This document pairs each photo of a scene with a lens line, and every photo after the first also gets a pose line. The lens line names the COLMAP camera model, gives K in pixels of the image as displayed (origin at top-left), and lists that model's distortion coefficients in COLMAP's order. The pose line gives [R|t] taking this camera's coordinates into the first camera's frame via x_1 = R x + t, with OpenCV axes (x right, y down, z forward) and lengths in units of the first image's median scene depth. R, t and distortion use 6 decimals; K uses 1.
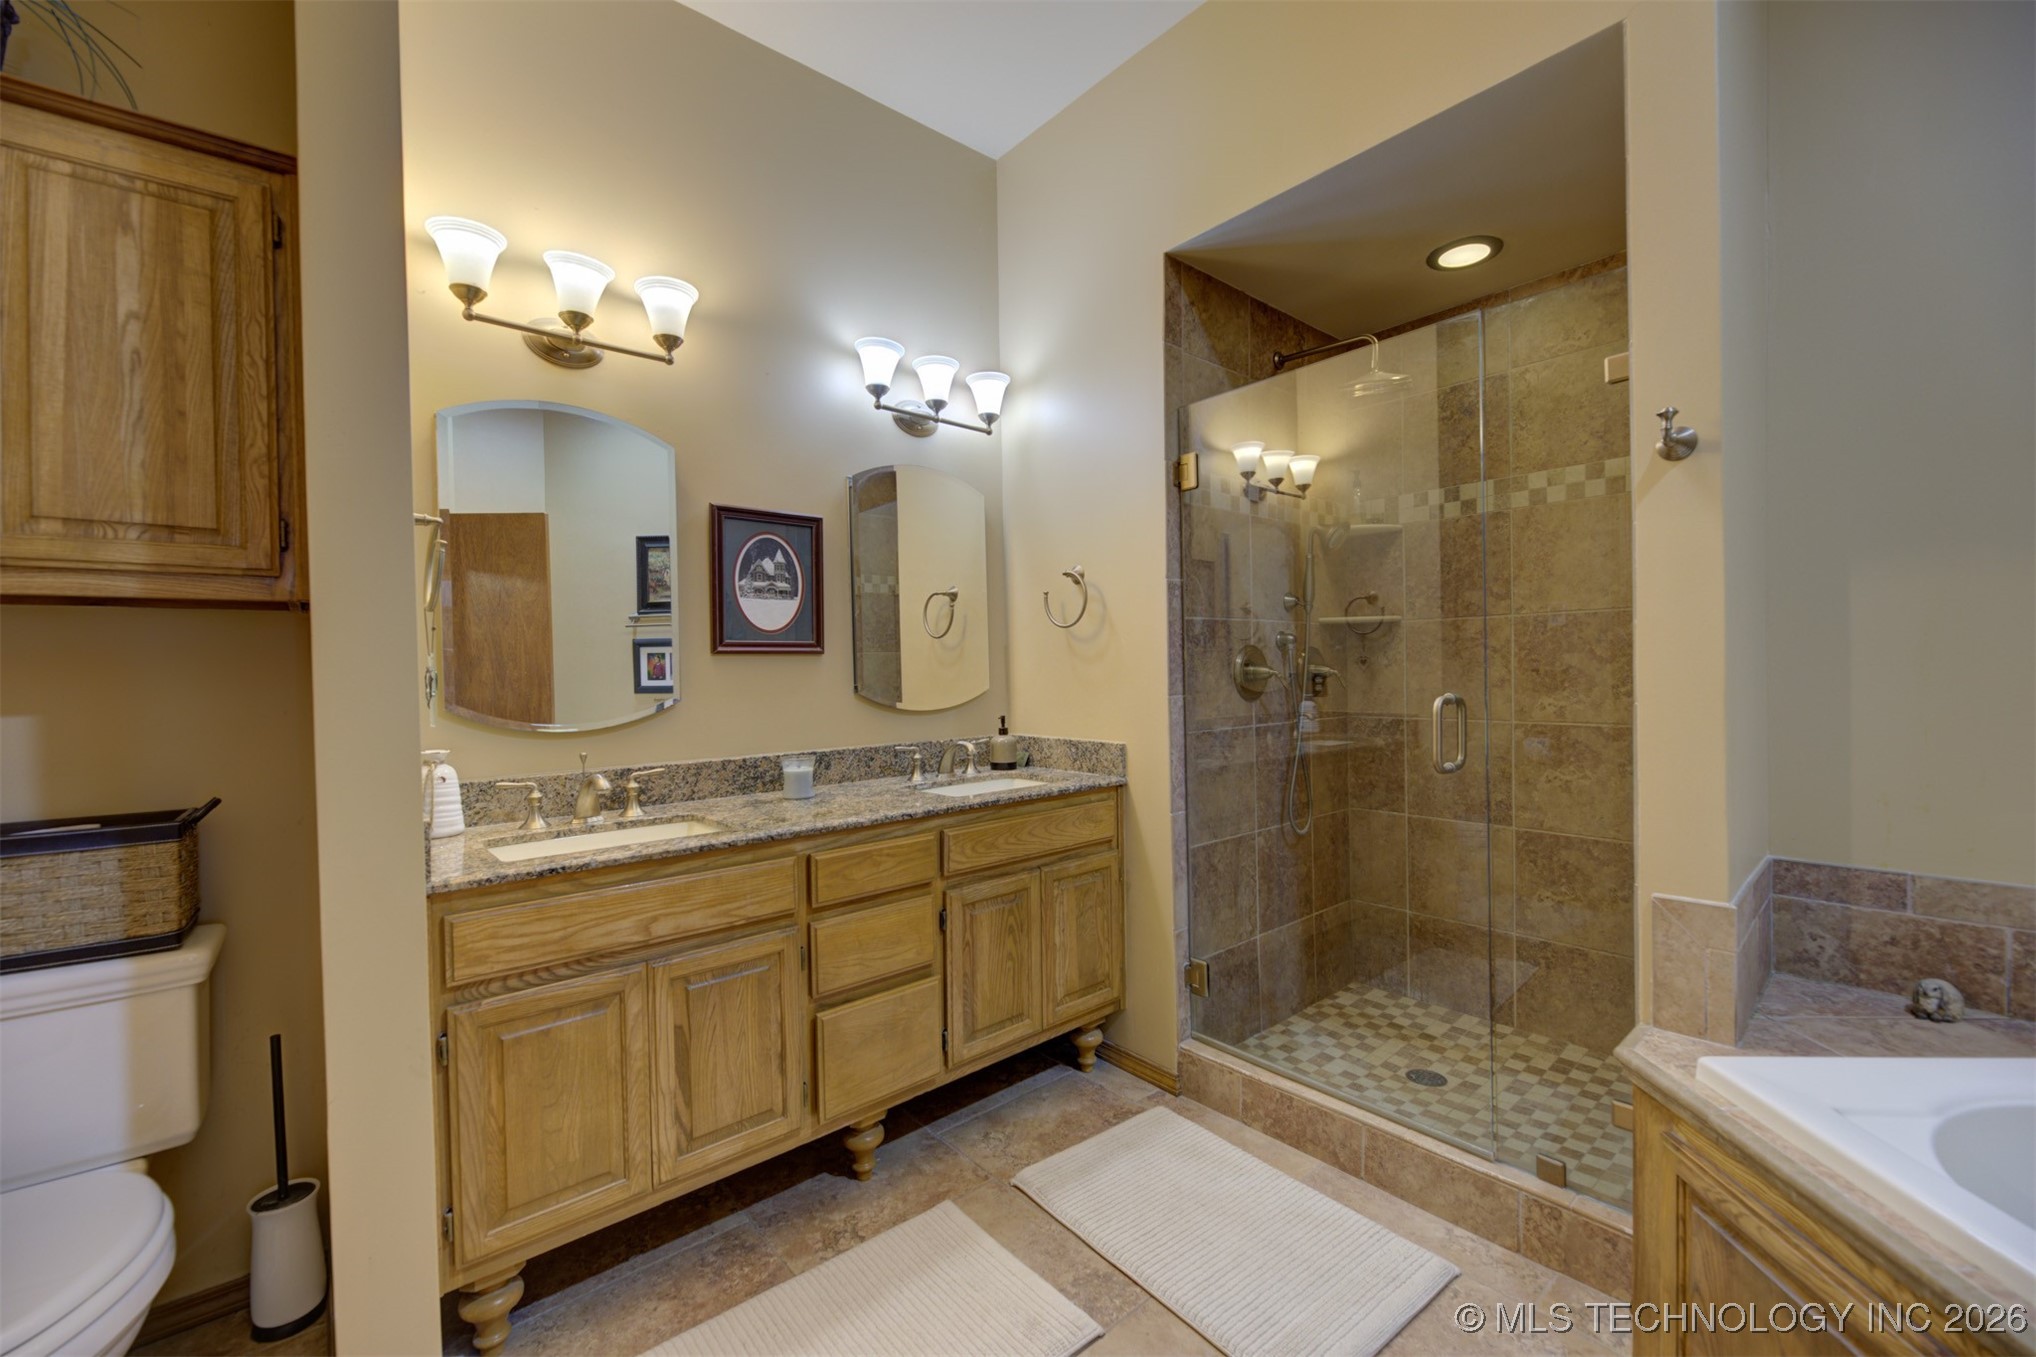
lens RADIAL K [[819.7, 0, 1026.7], [0, 819.7, 677.4], [0, 0, 1]] dist [-0.004804, -0.000460]
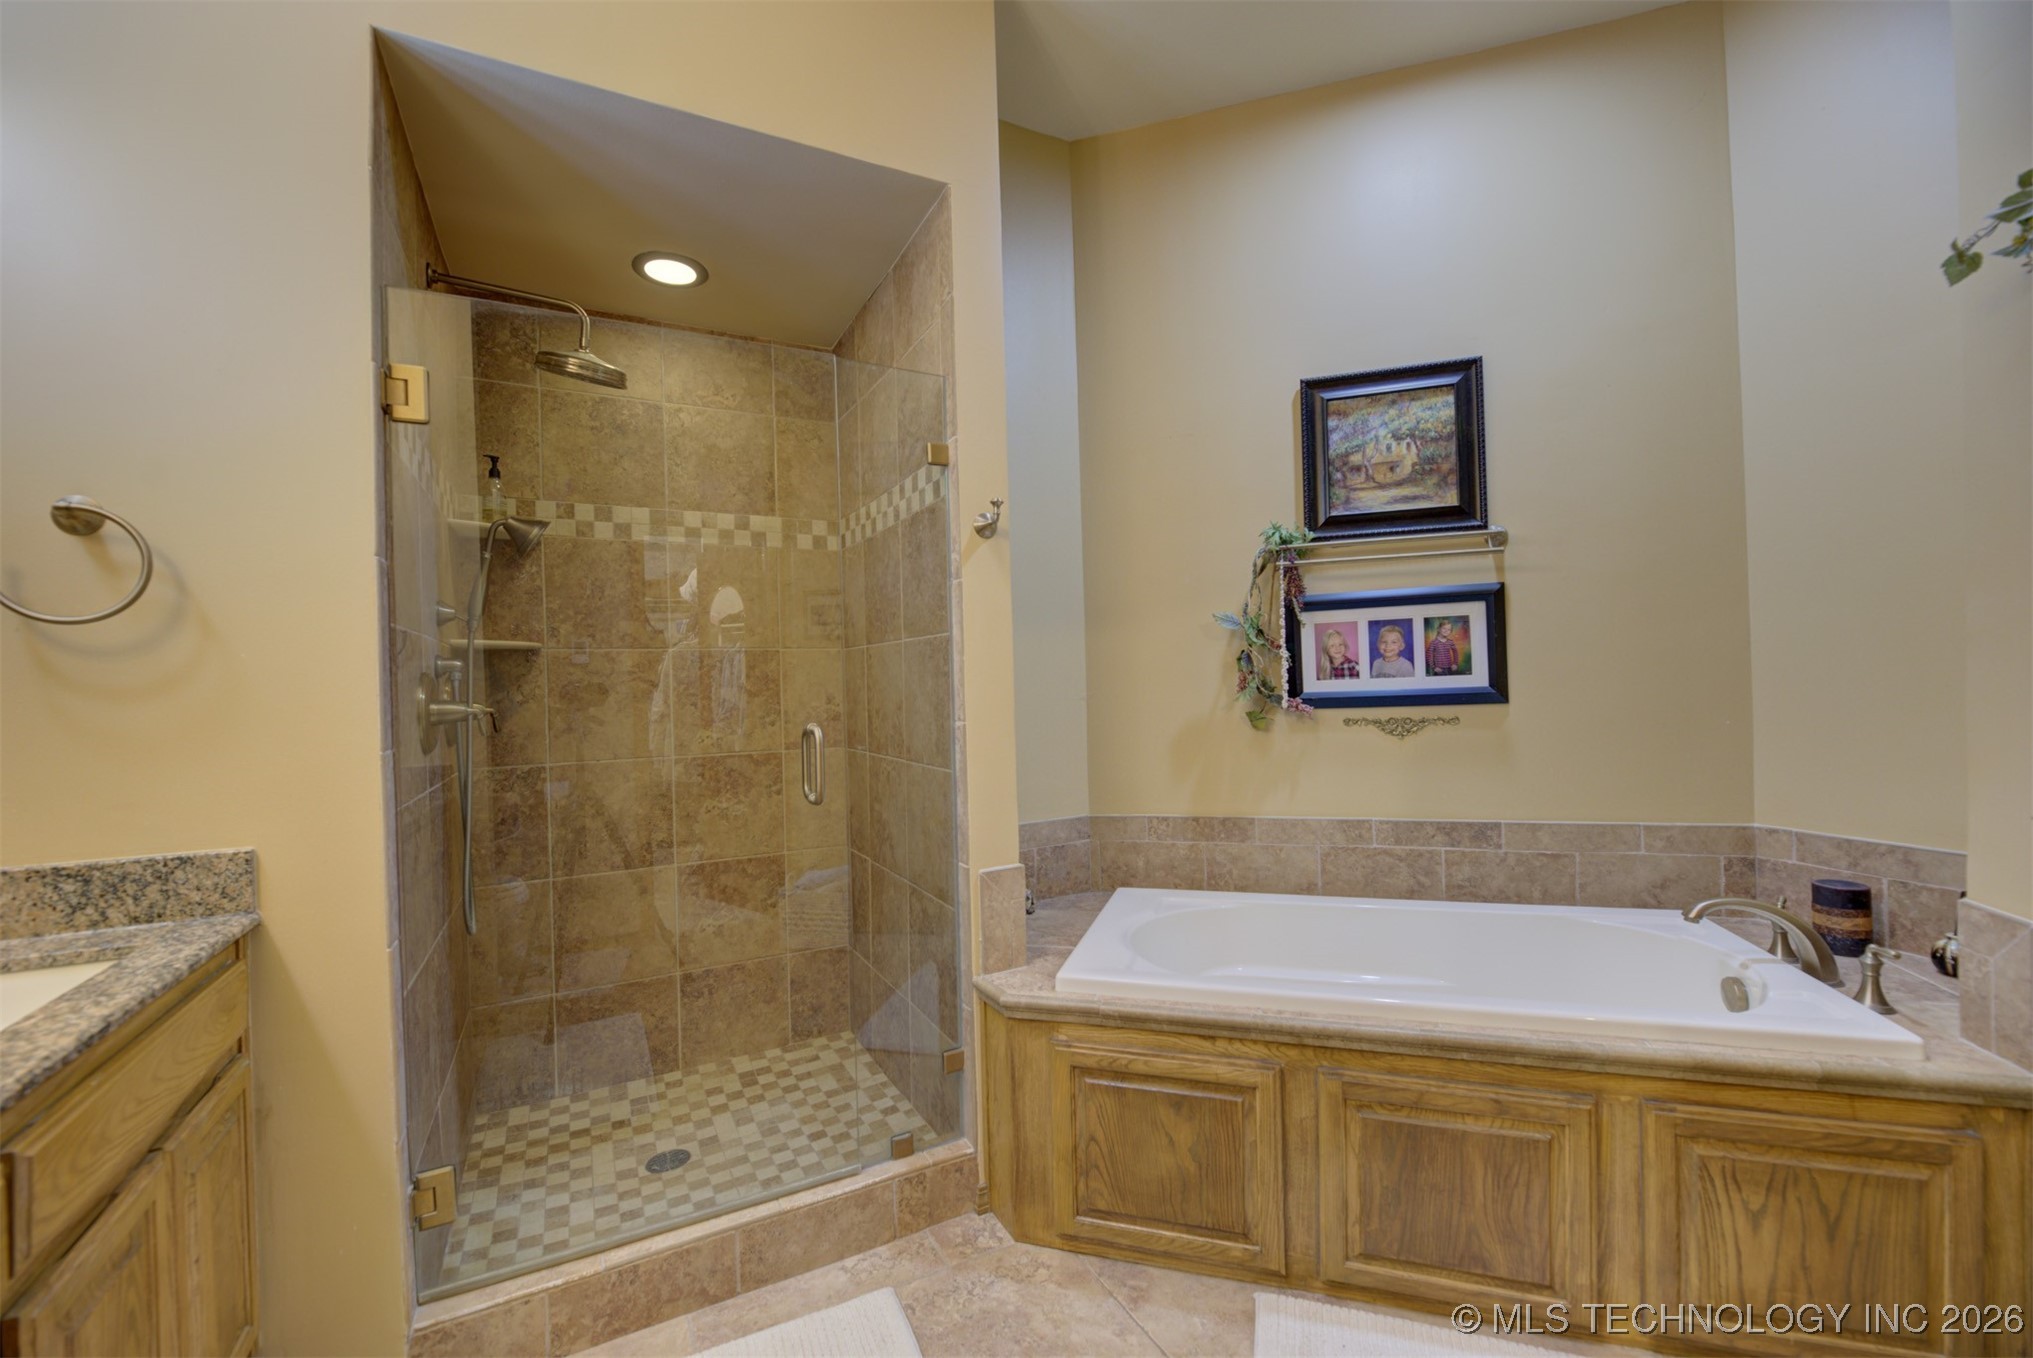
lens RADIAL K [[818.5, 0, 1025.2], [0, 818.5, 677.9], [0, 0, 1]] dist [-0.004804, -0.000460]
pose [[0.225688, 0.019084, 0.974013, -0.281994], [0.032725, 0.999095, -0.027158, -0.000255], [-0.973650, 0.038004, 0.224859, 0.374228]]
